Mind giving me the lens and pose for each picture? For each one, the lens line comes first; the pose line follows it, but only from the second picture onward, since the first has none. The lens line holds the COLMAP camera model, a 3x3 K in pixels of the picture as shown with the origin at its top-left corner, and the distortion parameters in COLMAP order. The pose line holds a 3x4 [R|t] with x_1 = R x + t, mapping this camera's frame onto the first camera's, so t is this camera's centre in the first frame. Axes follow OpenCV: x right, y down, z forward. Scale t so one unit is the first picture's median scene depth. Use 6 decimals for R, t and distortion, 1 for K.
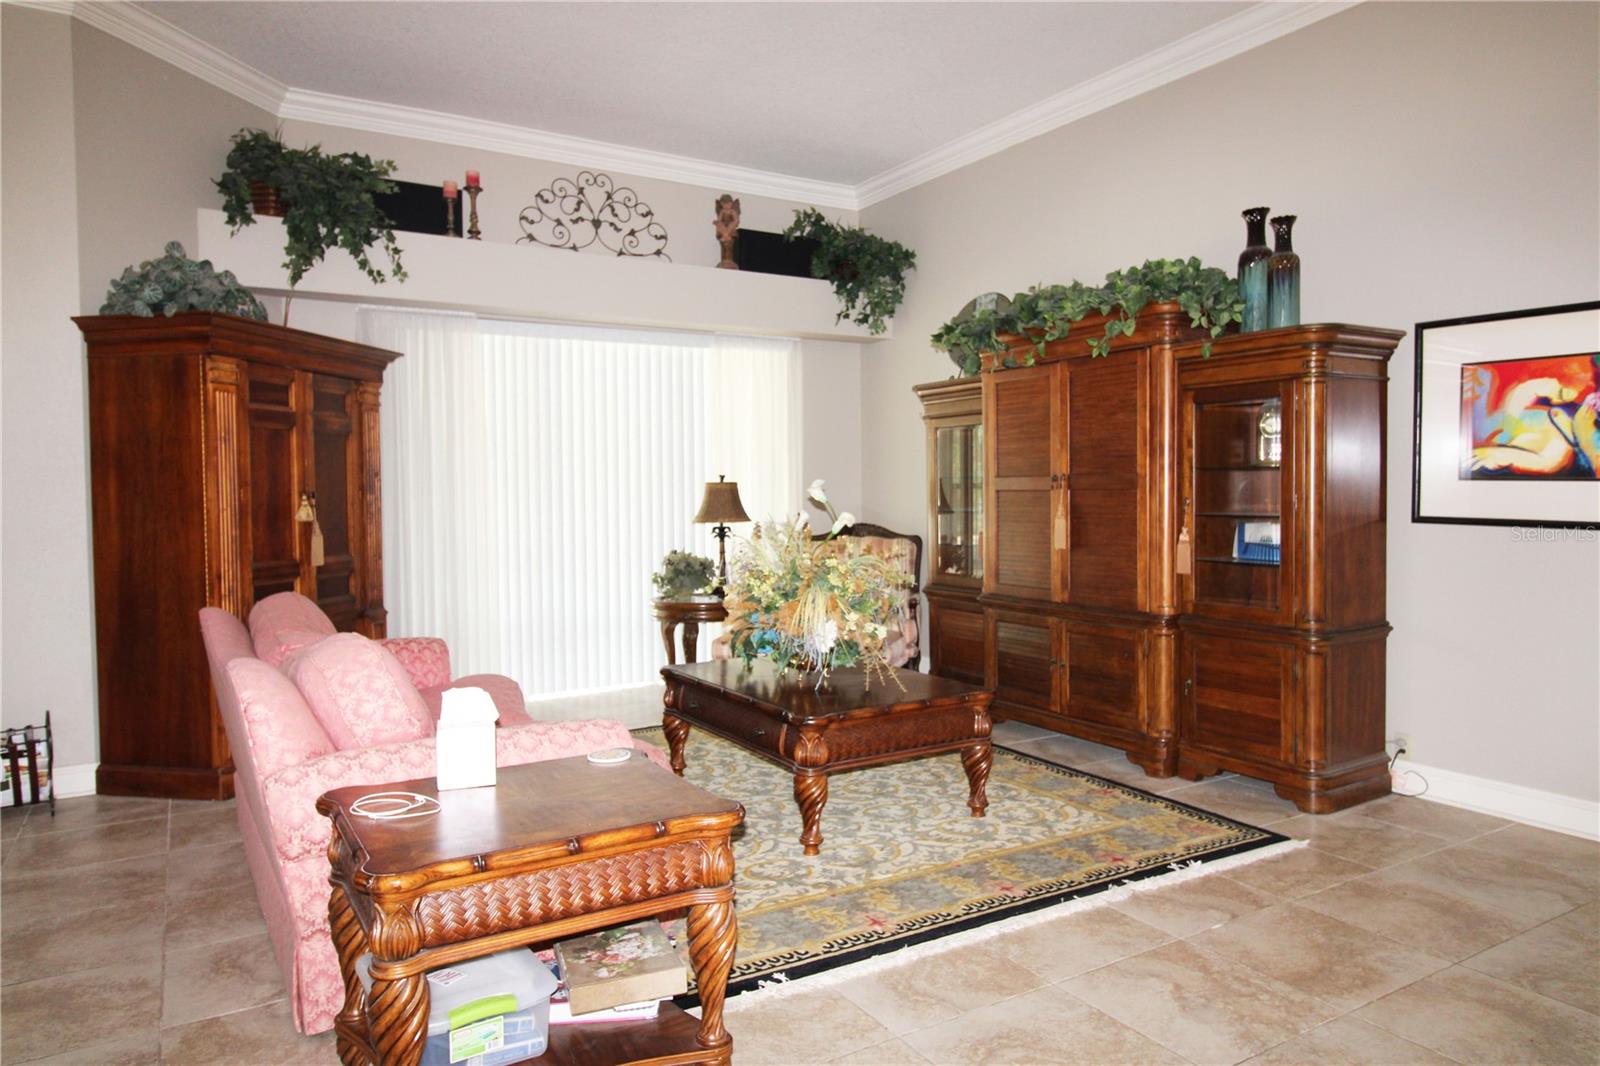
lens RADIAL K [[1045.0, 0, 800.0], [0, 1045.0, 533.0], [0, 0, 1]] dist [0.000982, 0.003593]
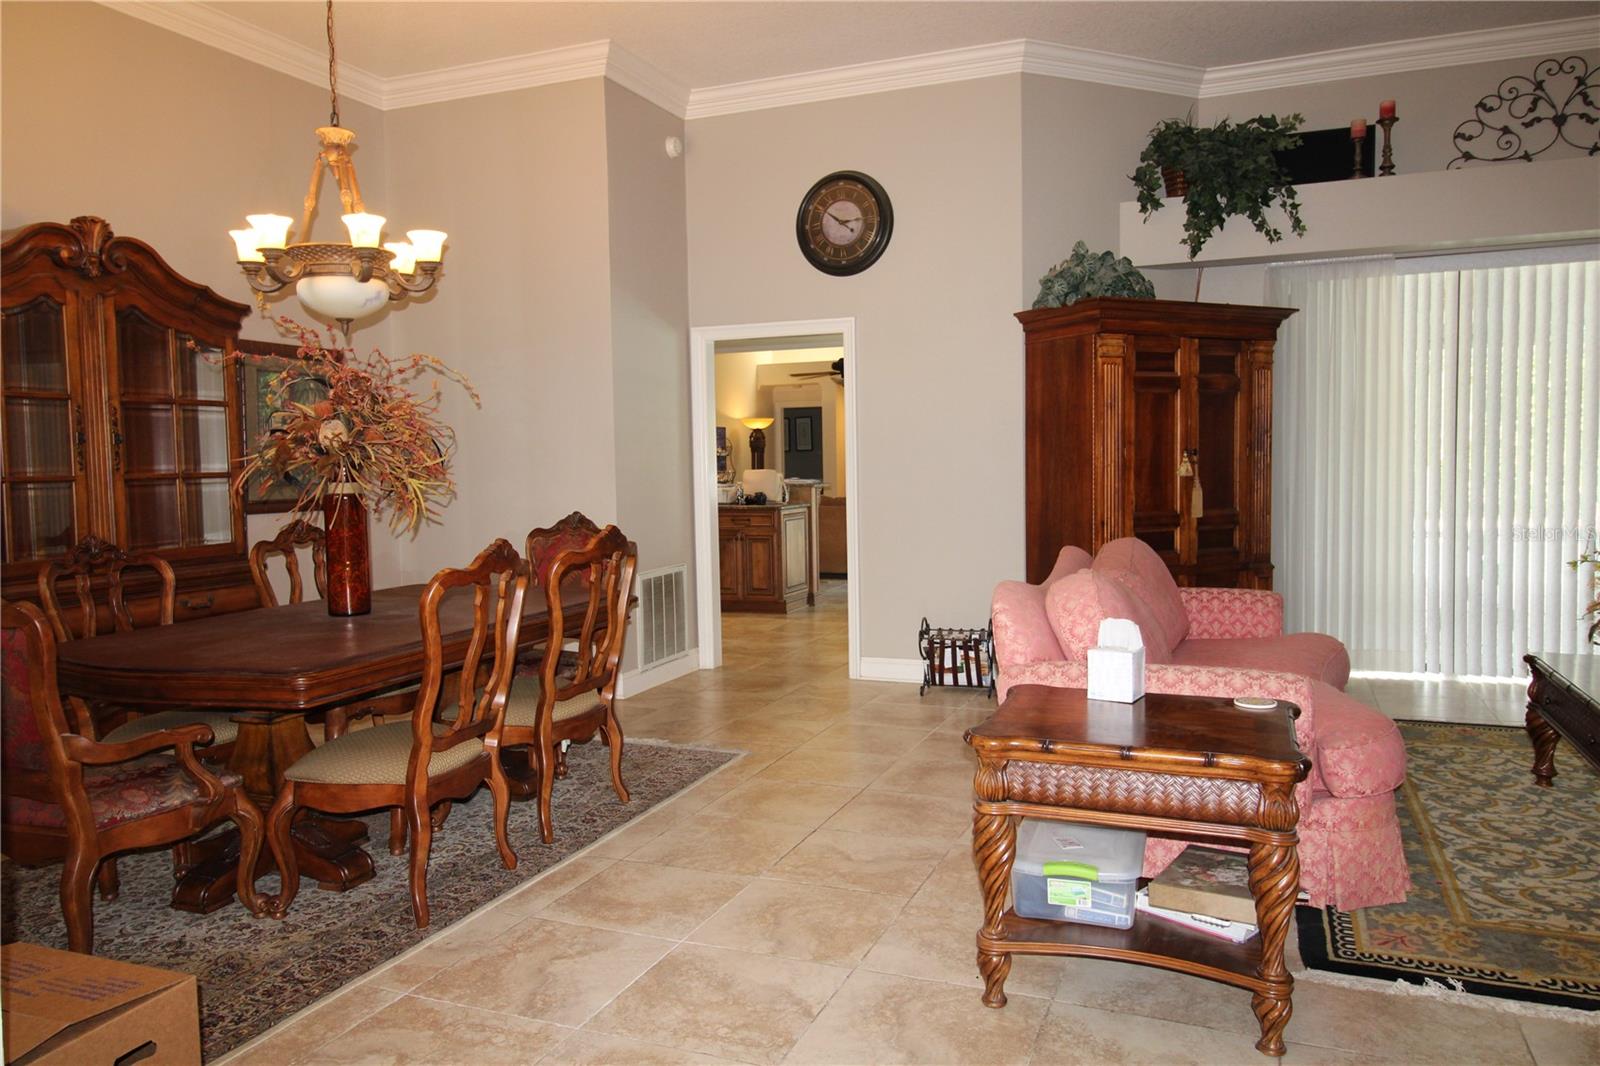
lens RADIAL K [[1129.2, 0, 801.8], [0, 1129.2, 525.0], [0, 0, 1]] dist [0.011329, -0.001088]
pose [[0.591874, 0.047219, -0.804646, 0.230887], [-0.021522, 0.998852, 0.042785, -0.002172], [0.805743, -0.008006, 0.592211, -0.021601]]
